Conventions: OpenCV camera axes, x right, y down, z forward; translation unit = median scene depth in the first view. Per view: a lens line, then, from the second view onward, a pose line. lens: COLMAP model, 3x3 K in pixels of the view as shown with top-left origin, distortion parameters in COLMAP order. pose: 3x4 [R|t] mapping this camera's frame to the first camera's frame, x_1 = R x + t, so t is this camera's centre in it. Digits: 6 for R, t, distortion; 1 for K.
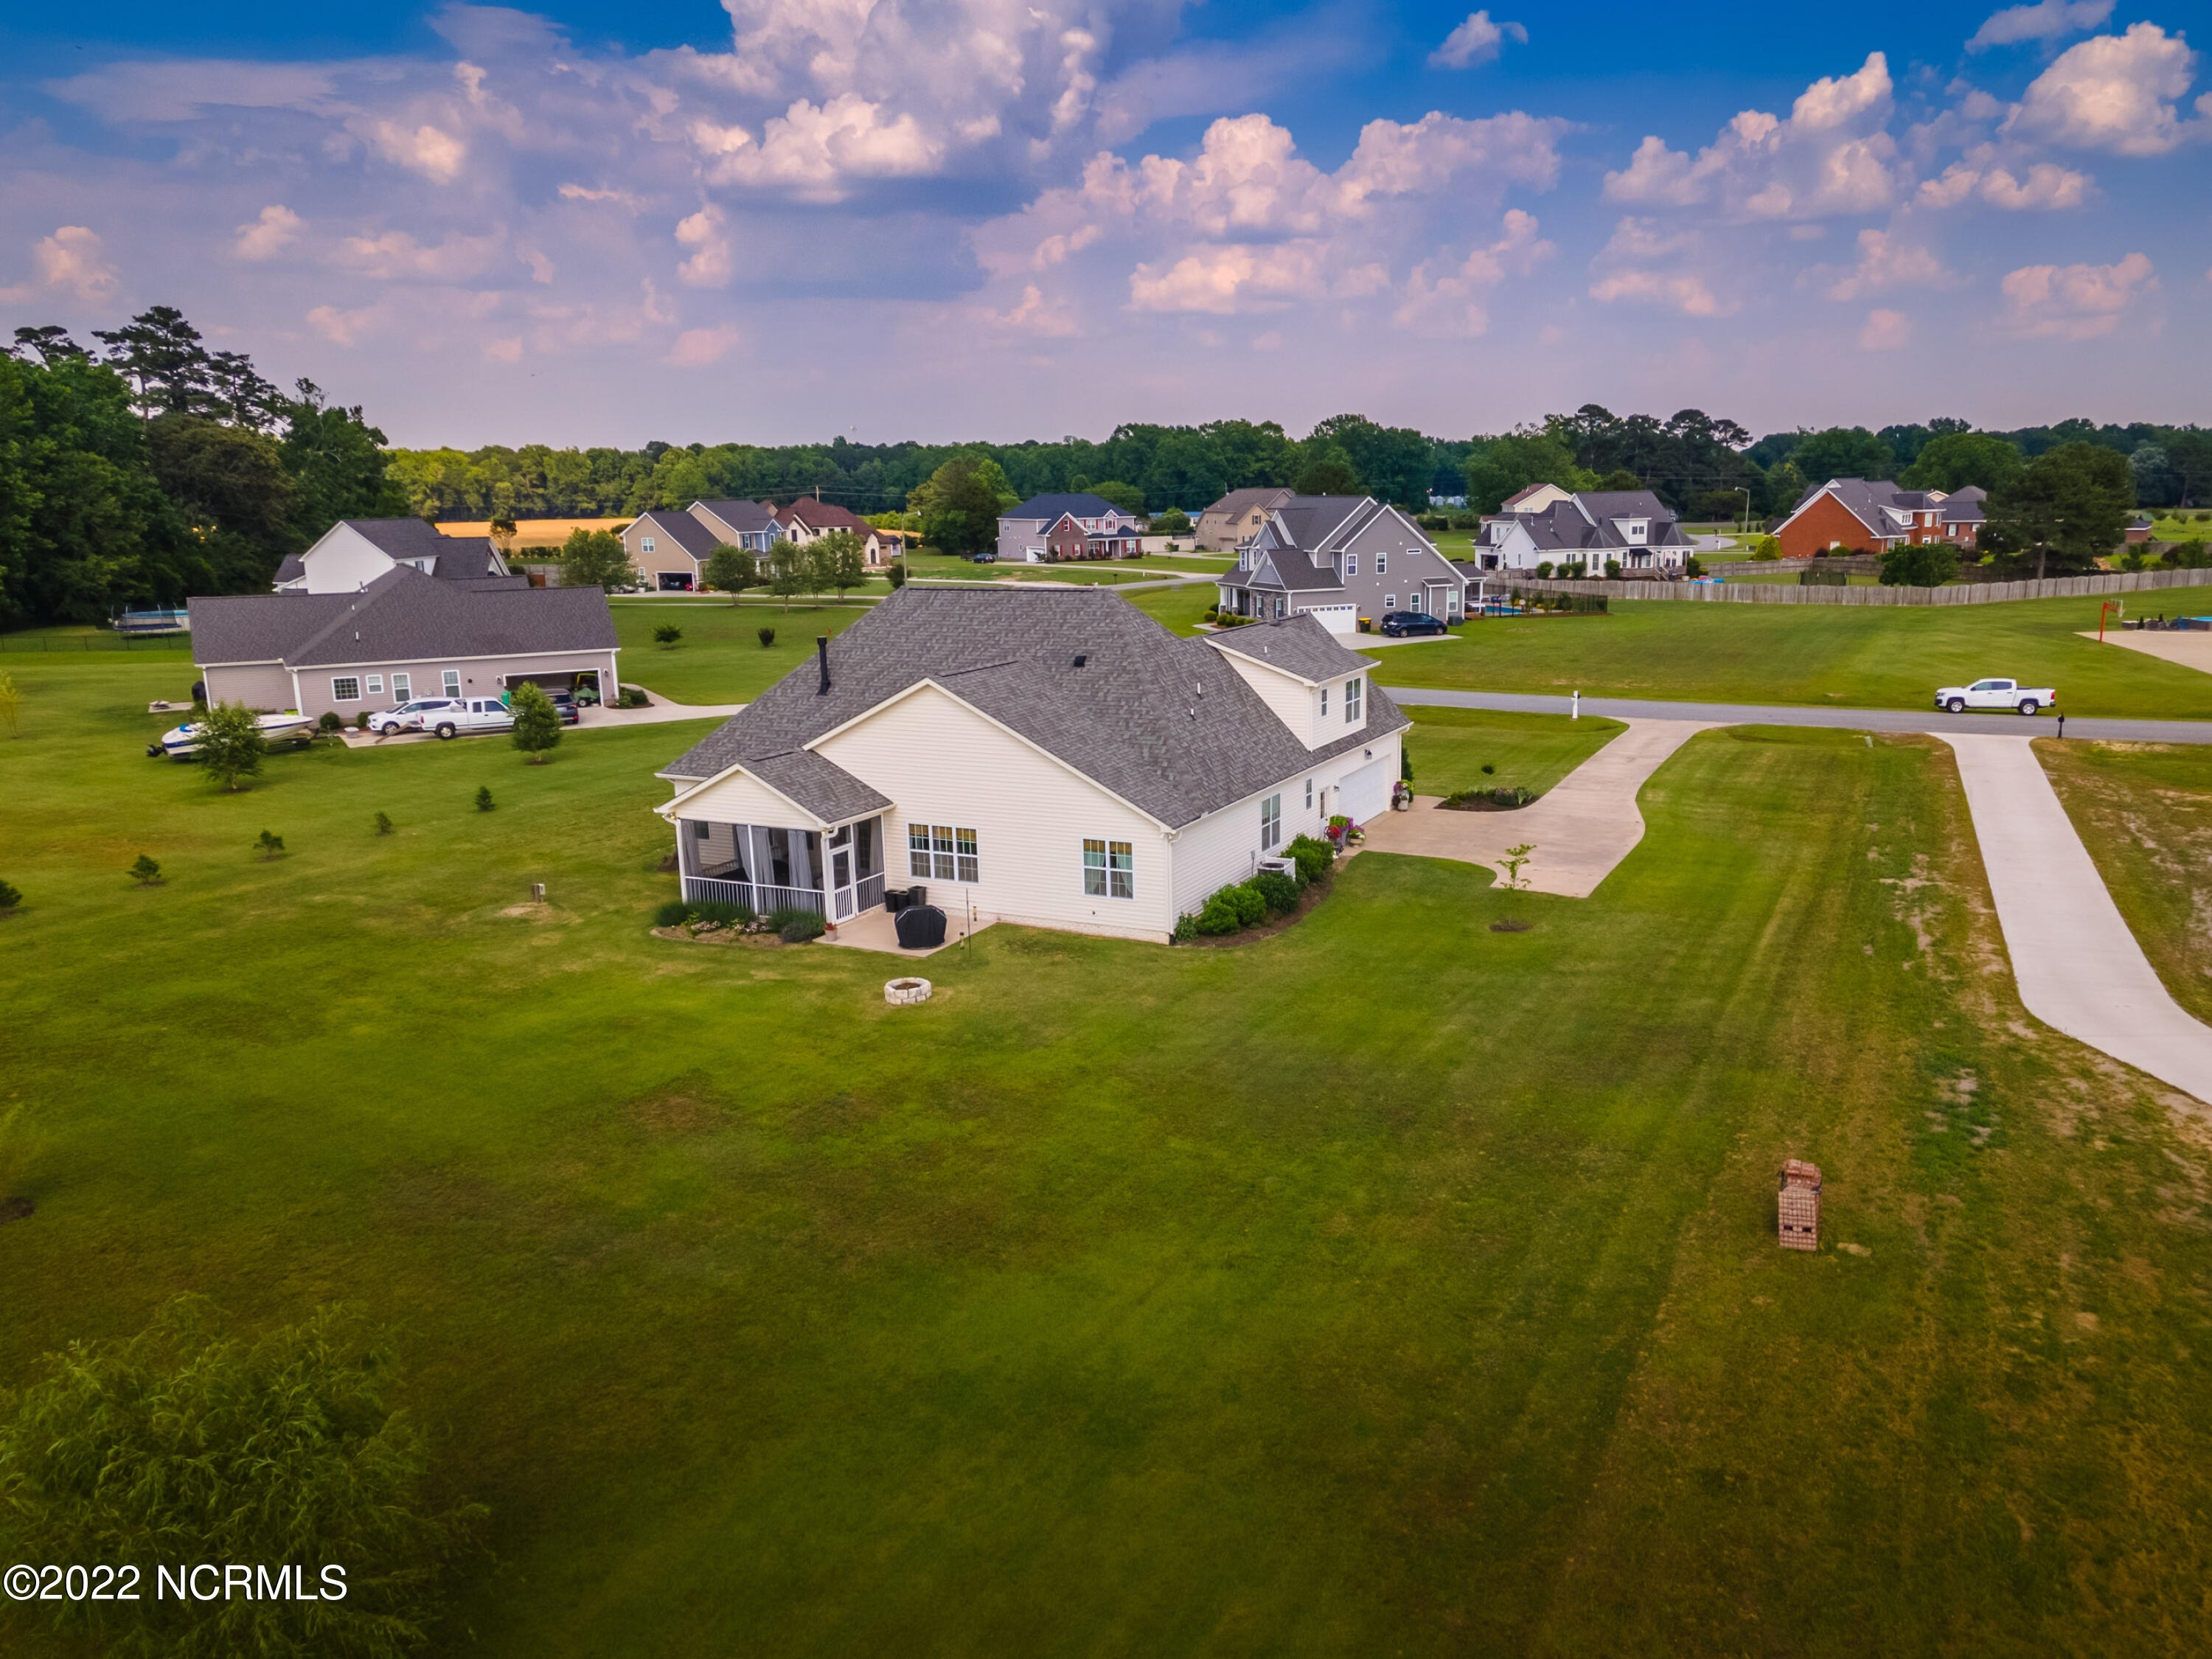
lens RADIAL K [[1610.3, 0, 1106.0], [0, 1610.3, 829.5], [0, 0, 1]] dist [0.048369, 0.005320]
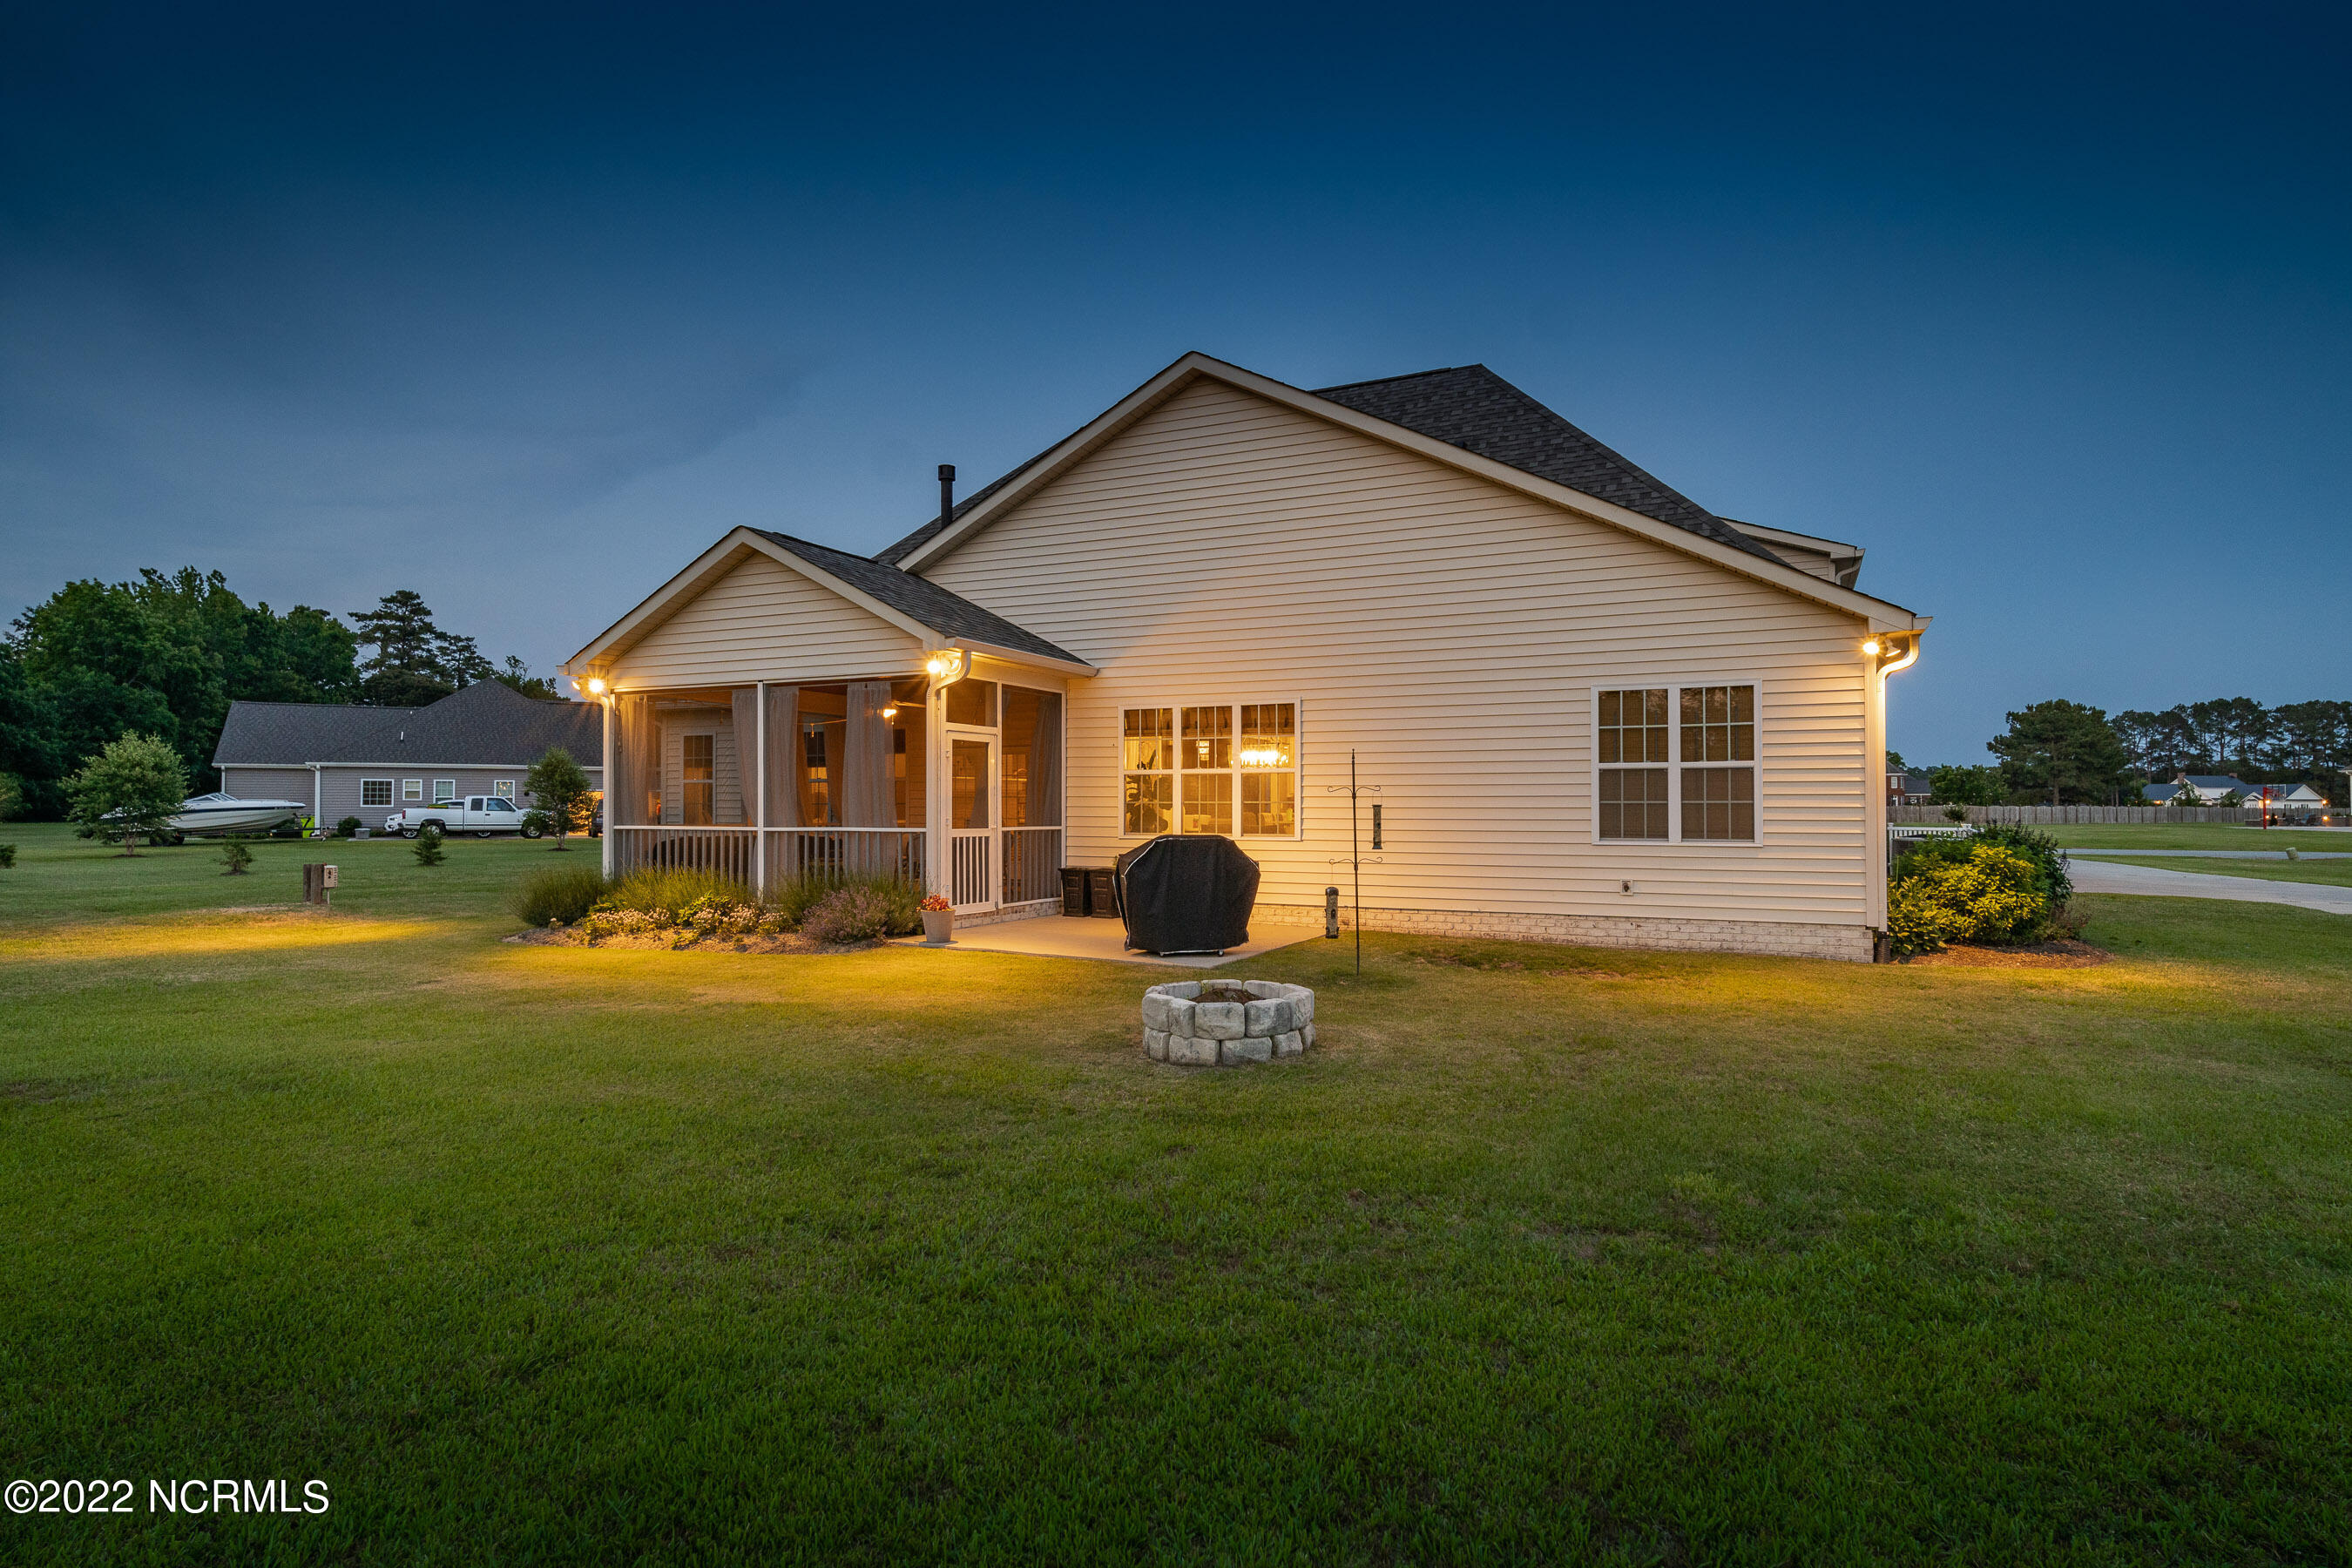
lens RADIAL K [[1188.4, 0, 1176.0], [0, 1188.4, 784.0], [0, 0, 1]] dist [-0.002765, -0.000083]
pose [[0.998569, 0.037958, 0.037661, -0.122534], [-0.027809, 0.970238, -0.240550, 0.096023], [-0.045670, 0.239159, 0.969906, 0.699201]]
